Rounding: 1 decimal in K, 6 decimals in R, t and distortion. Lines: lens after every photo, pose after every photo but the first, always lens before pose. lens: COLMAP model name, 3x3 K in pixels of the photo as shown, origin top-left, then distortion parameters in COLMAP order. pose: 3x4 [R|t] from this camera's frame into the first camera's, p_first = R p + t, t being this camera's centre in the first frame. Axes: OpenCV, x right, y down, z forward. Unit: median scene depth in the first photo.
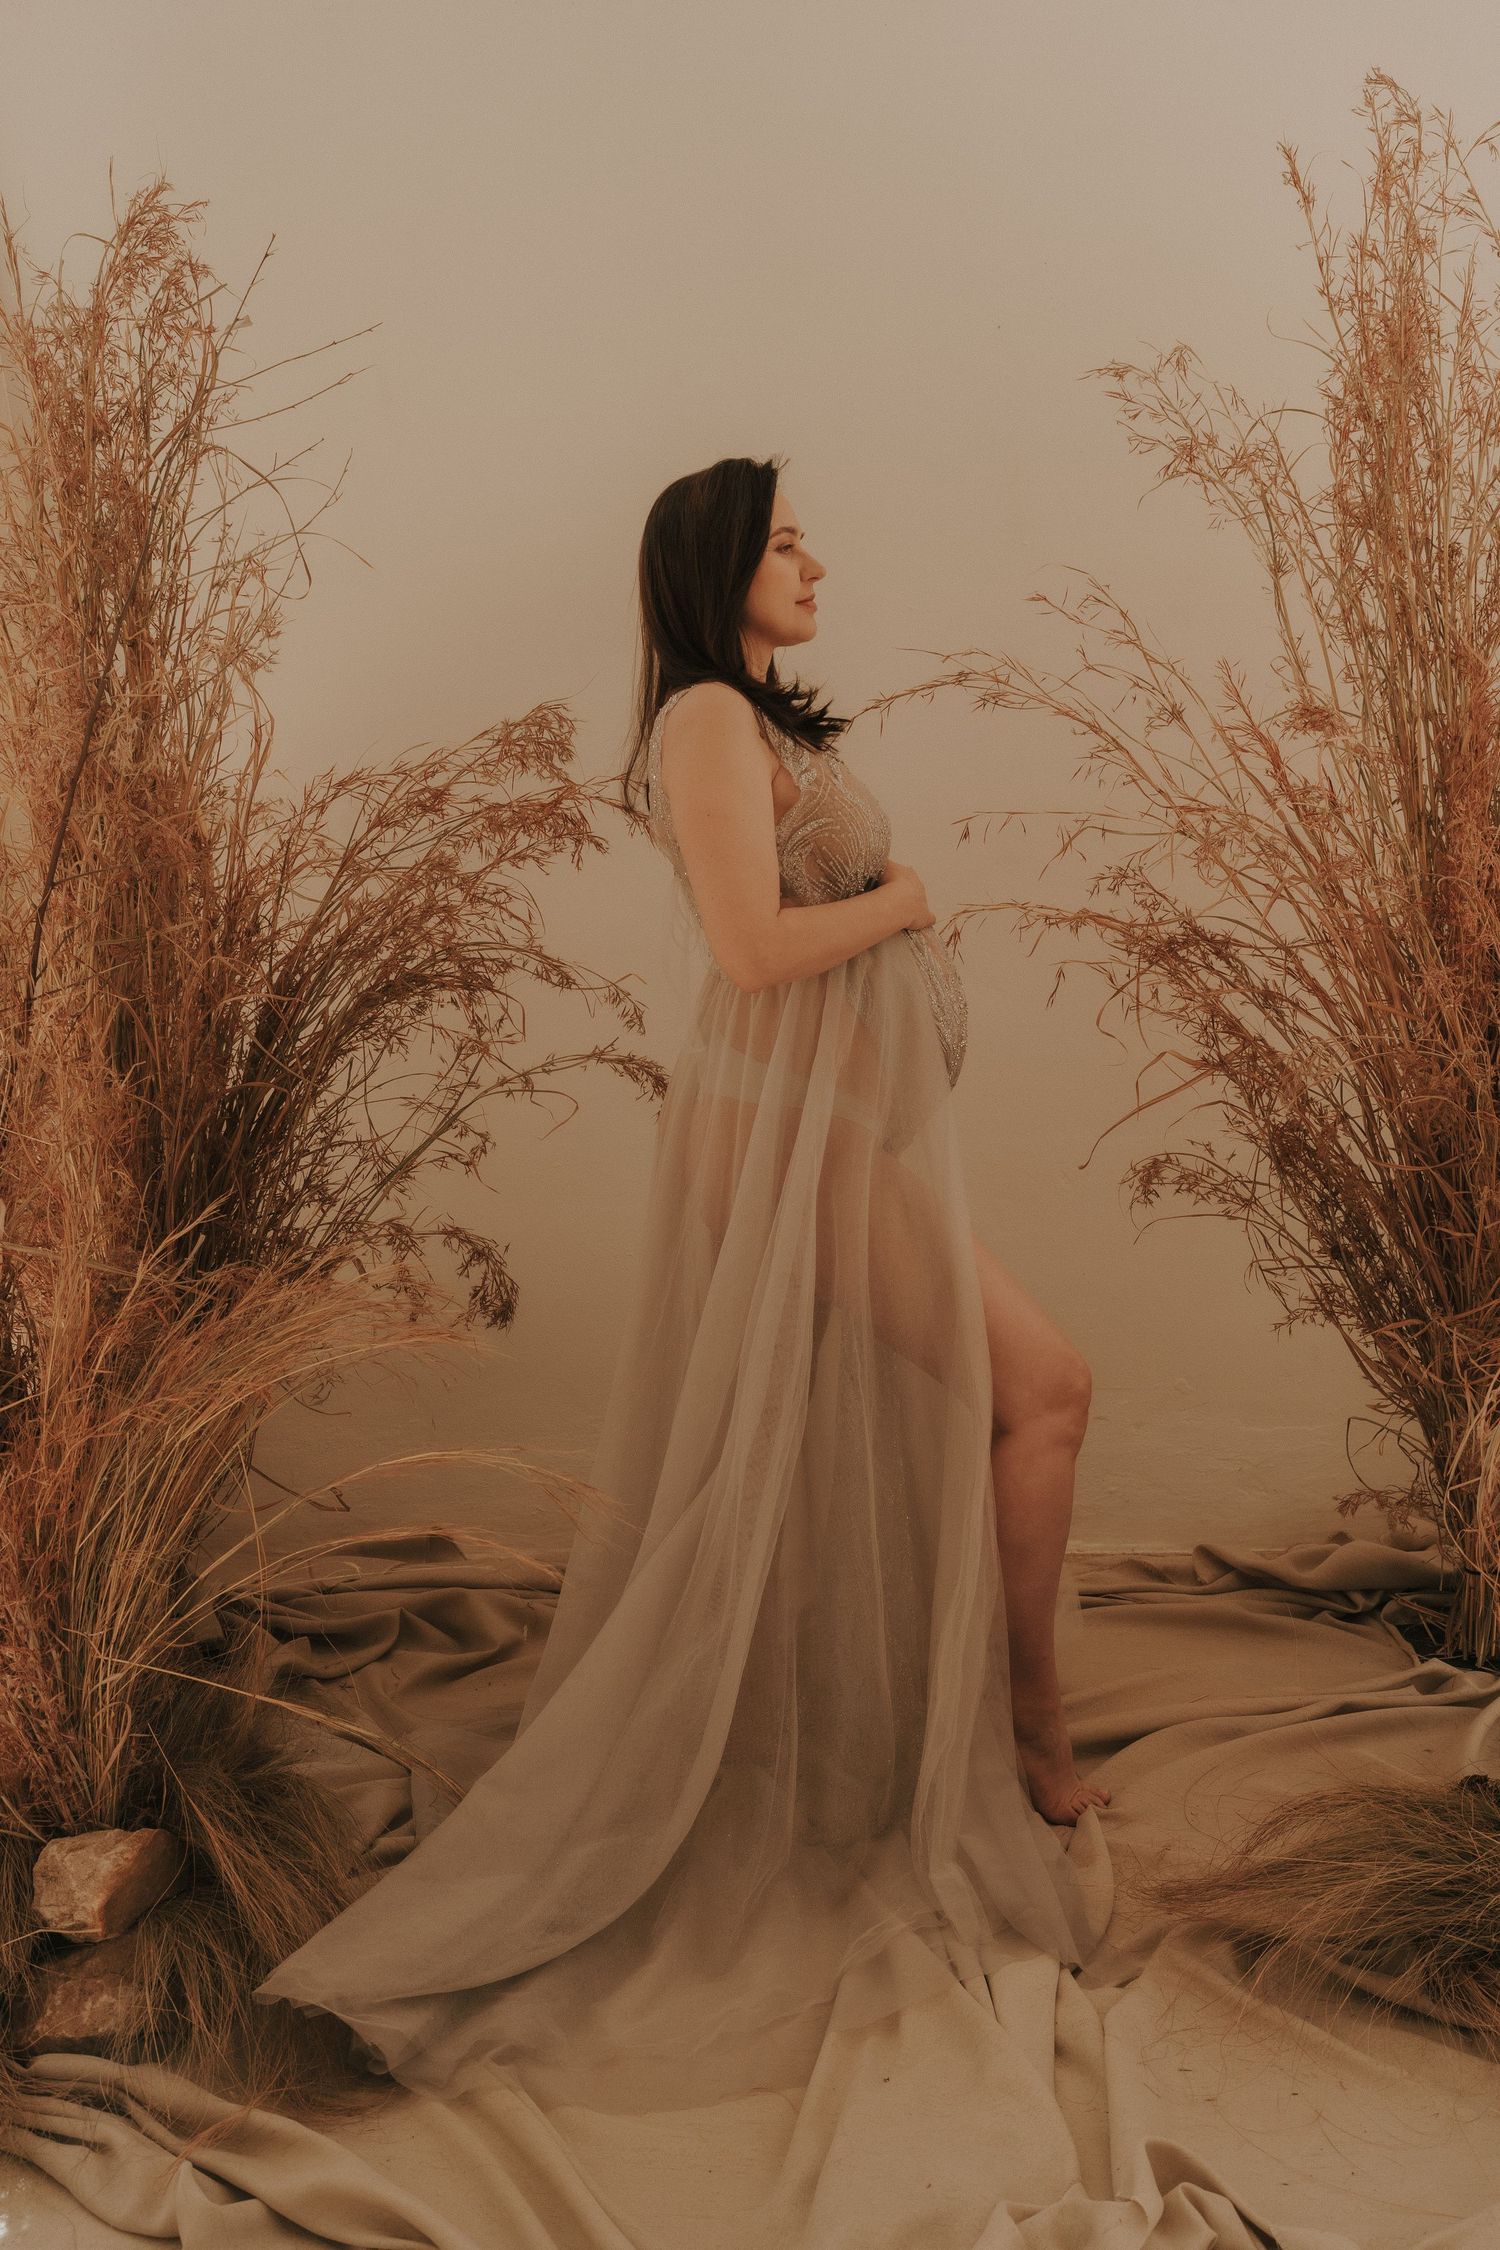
lens RADIAL K [[2199.1, 0, 739.5], [0, 2199.1, 1133.6], [0, 0, 1]] dist [-0.002351, 0.026858]
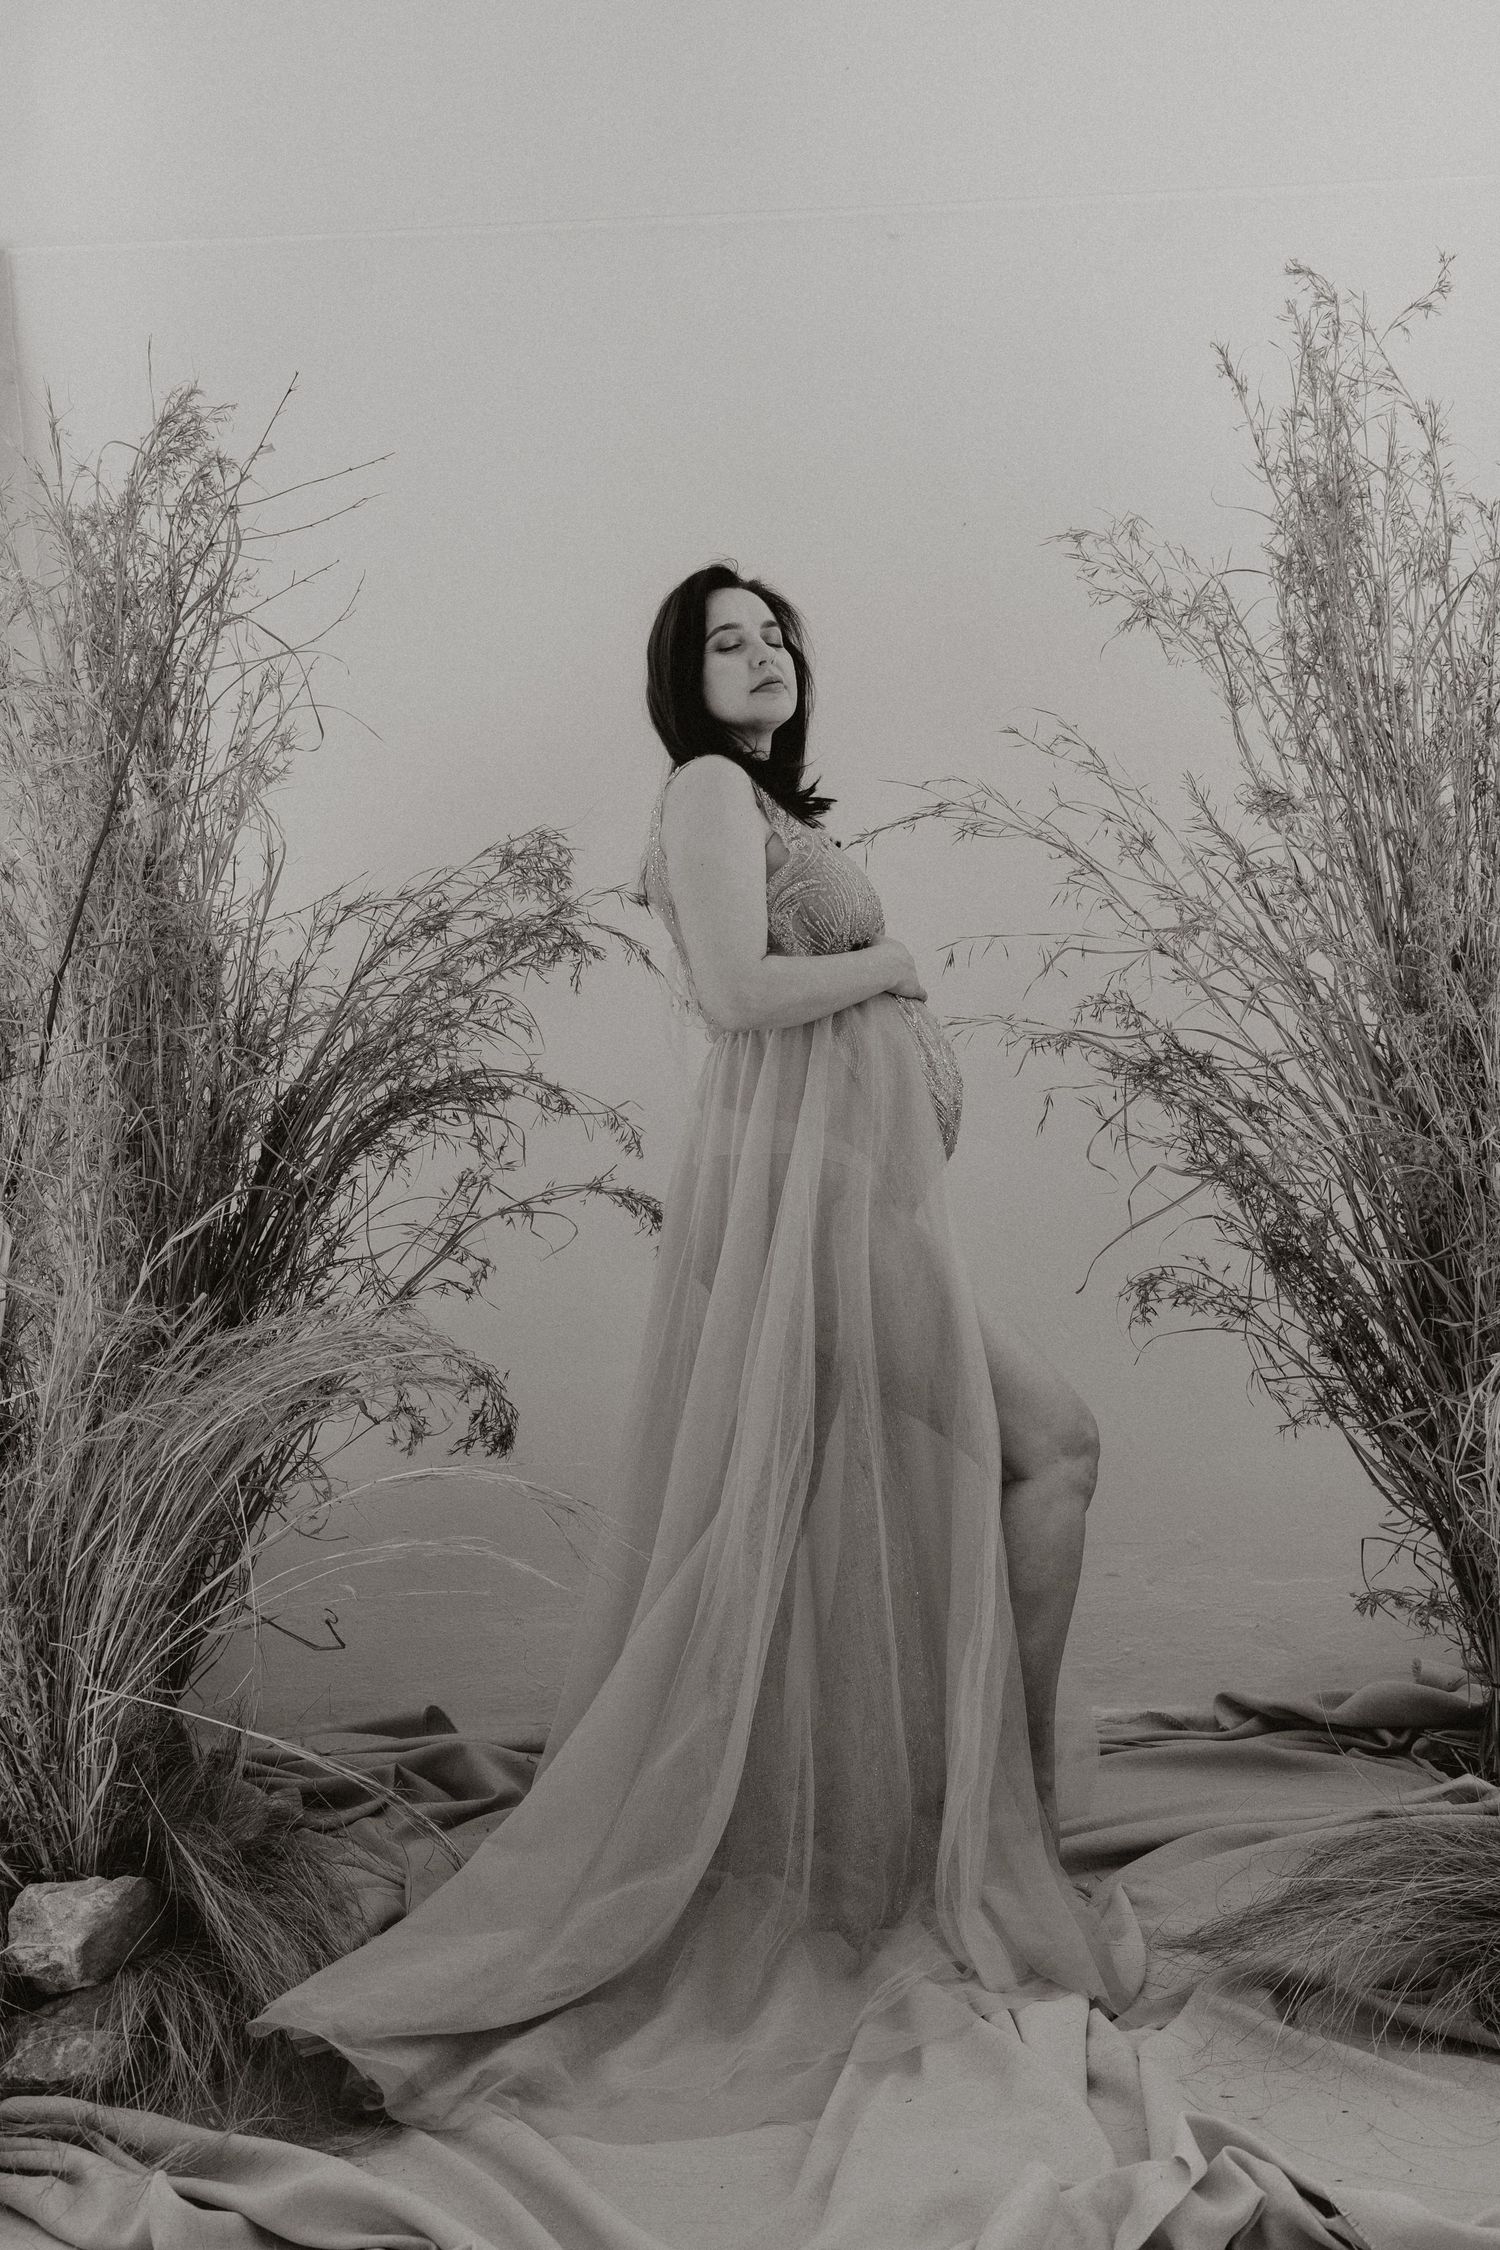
lens RADIAL K [[2199.1, 0, 739.5], [0, 2199.1, 1133.6], [0, 0, 1]] dist [-0.002351, 0.026858]
pose [[0.999837, -0.017948, 0.001974, -0.000114], [0.017987, 0.980506, -0.195665, 0.149149], [0.001576, 0.195668, 0.980669, -0.000529]]
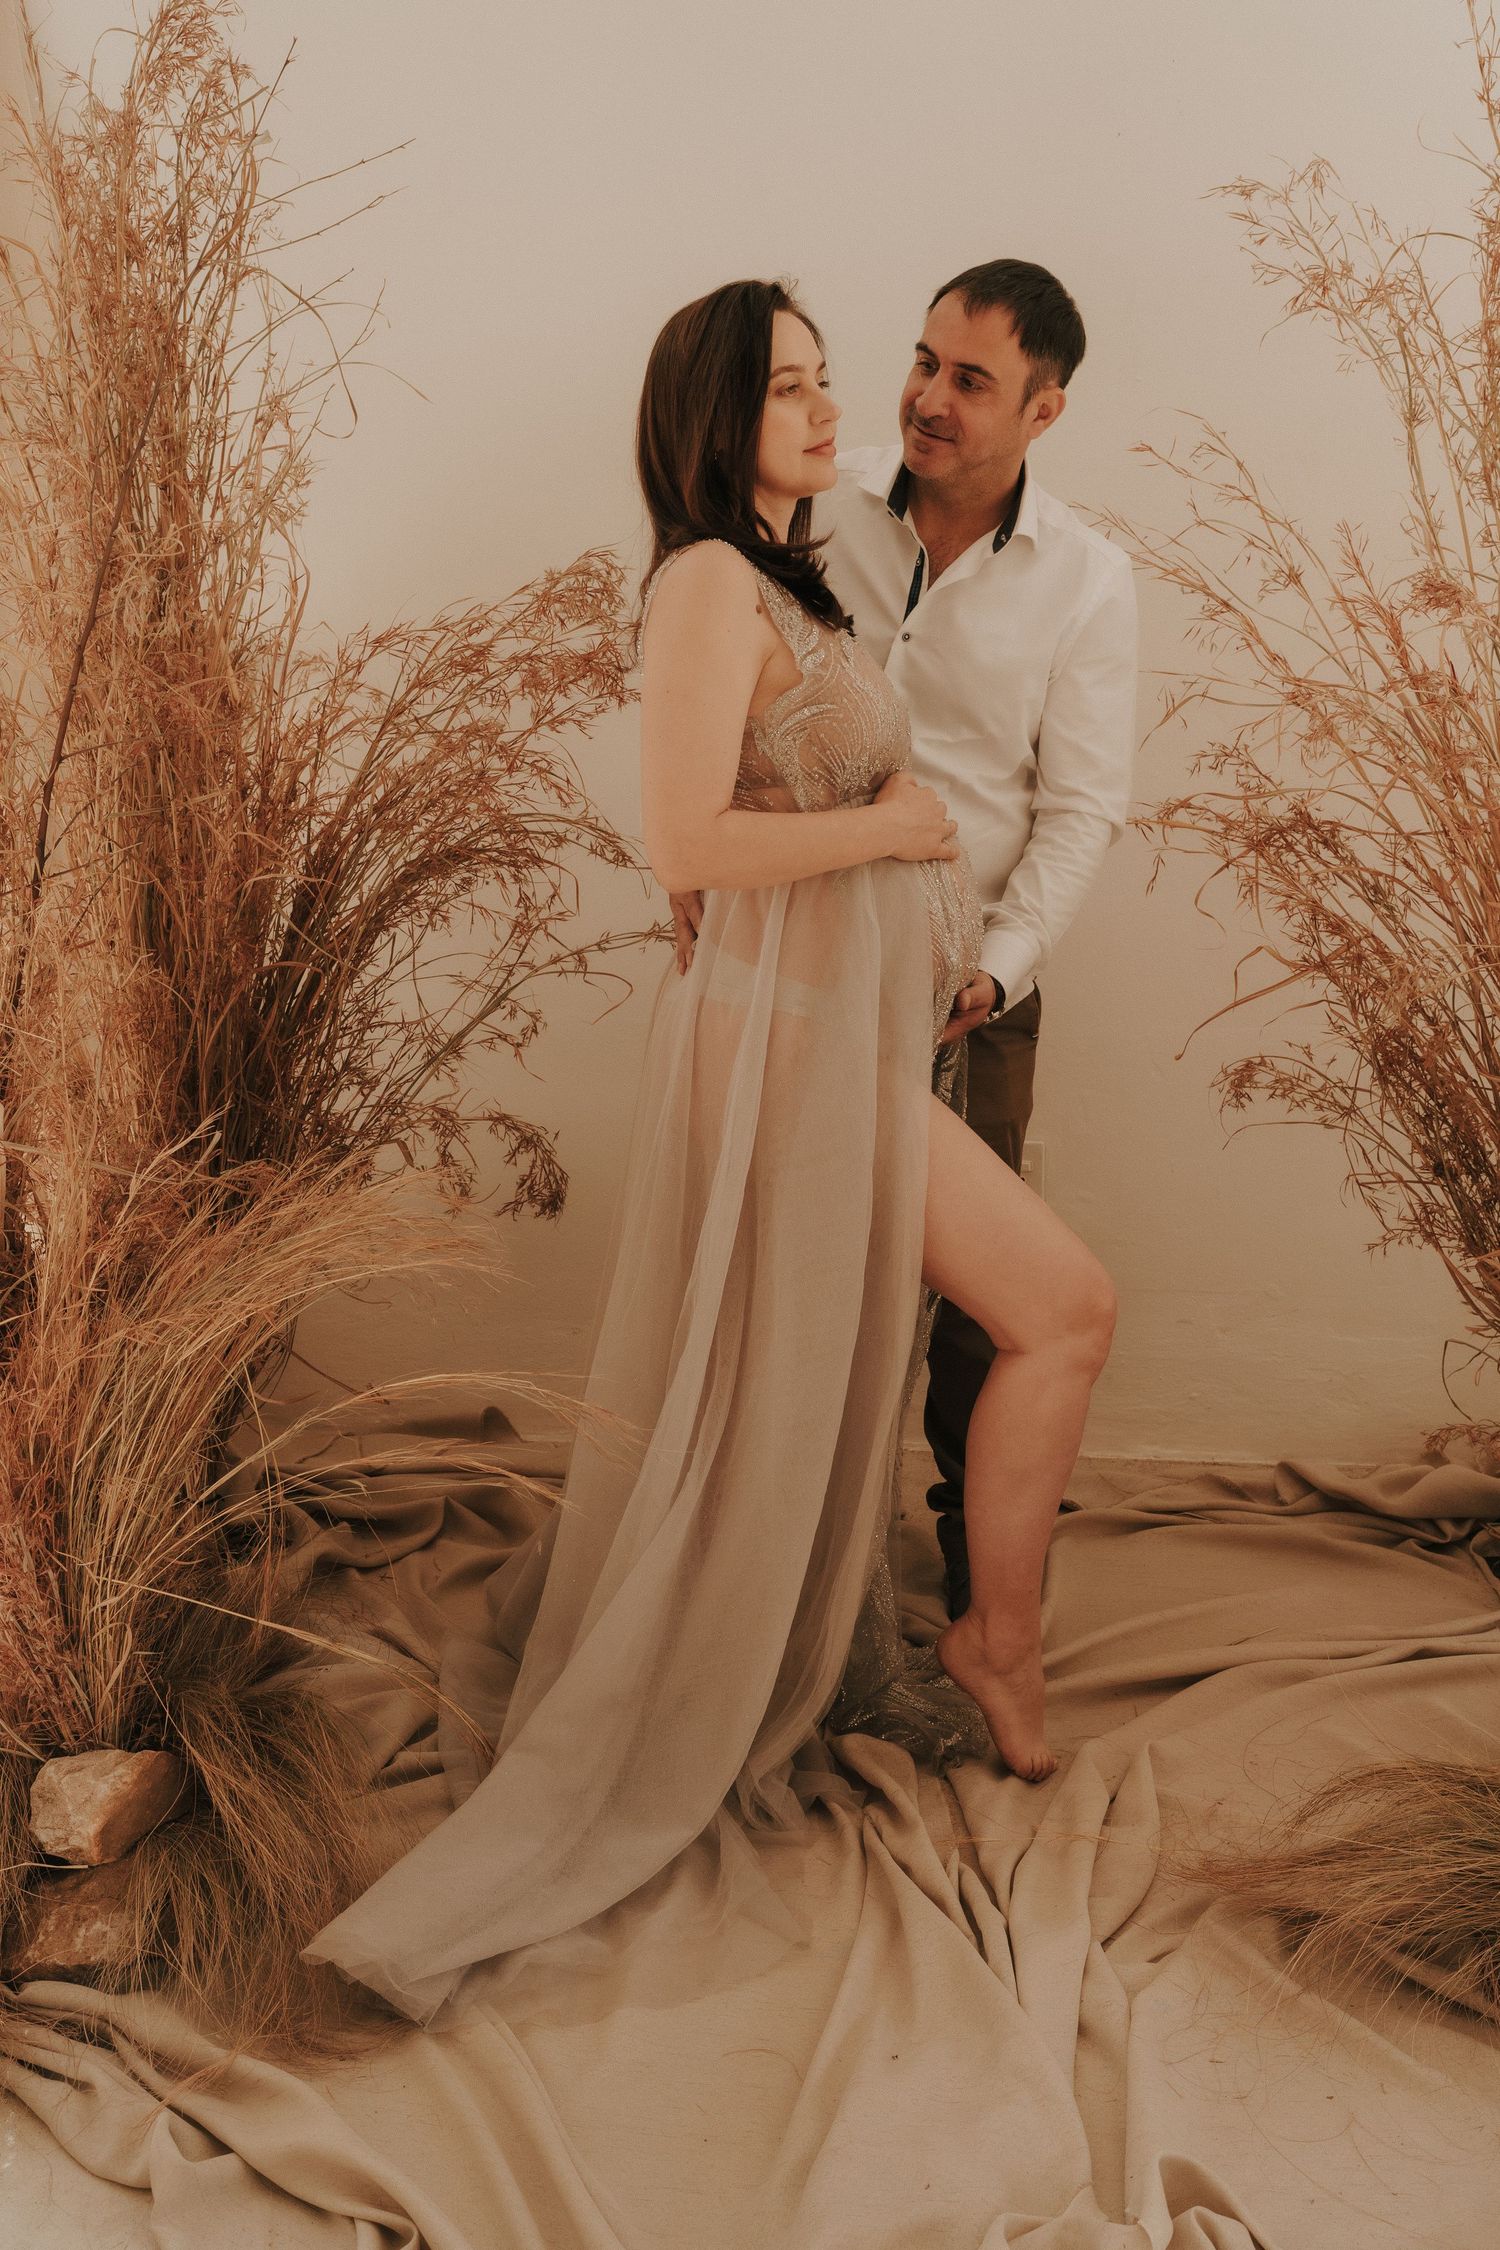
lens RADIAL K [[2199.1, 0, 739.5], [0, 2199.1, 1133.6], [0, 0, 1]] dist [-0.002351, 0.026858]
pose [[0.997800, 0.030181, -0.059033, 0.030876], [-0.024875, 0.995753, 0.088638, -0.036878], [0.061457, -0.086974, 0.994313, 0.059139]]
